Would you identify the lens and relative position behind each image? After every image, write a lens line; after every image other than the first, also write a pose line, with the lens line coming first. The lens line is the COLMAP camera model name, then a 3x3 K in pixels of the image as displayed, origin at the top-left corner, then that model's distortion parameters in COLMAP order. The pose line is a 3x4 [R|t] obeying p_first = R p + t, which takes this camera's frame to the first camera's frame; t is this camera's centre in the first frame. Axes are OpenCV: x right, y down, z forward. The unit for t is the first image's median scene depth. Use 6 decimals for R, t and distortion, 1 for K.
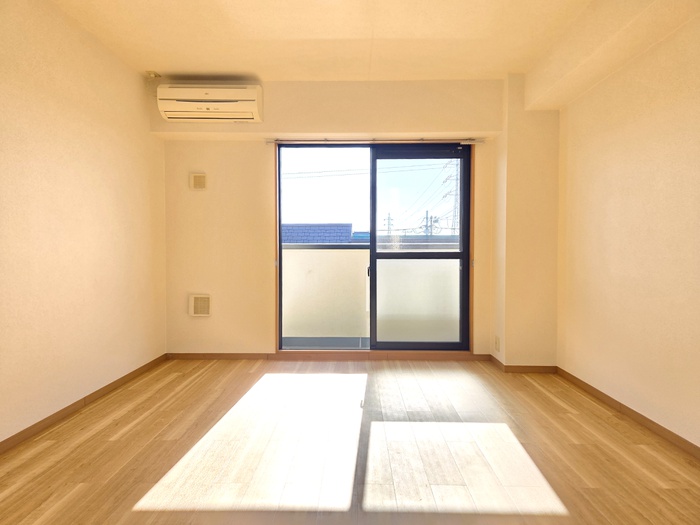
lens RADIAL K [[470.6, 0, 344.7], [0, 470.6, 259.7], [0, 0, 1]] dist [0.070907, -0.050704]
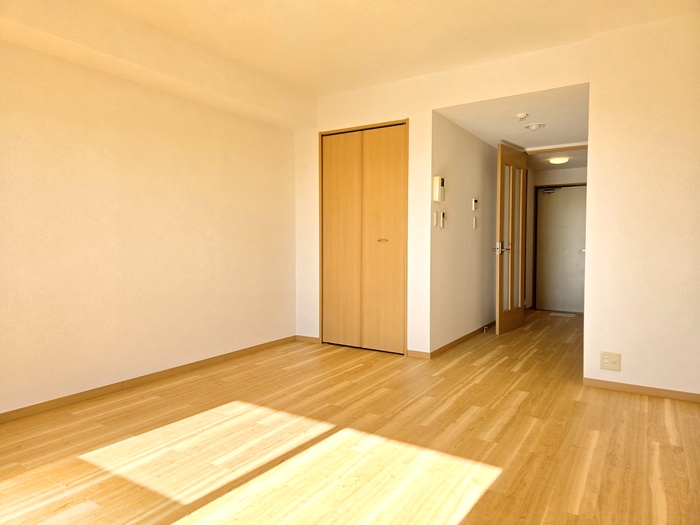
lens RADIAL K [[470.6, 0, 340.1], [0, 470.6, 255.6], [0, 0, 1]] dist [0.070907, -0.050704]
pose [[-0.847695, -0.014990, 0.530271, -0.611399], [0.008848, 0.999062, 0.042385, -0.041966], [-0.530409, 0.040622, -0.846768, 1.860417]]
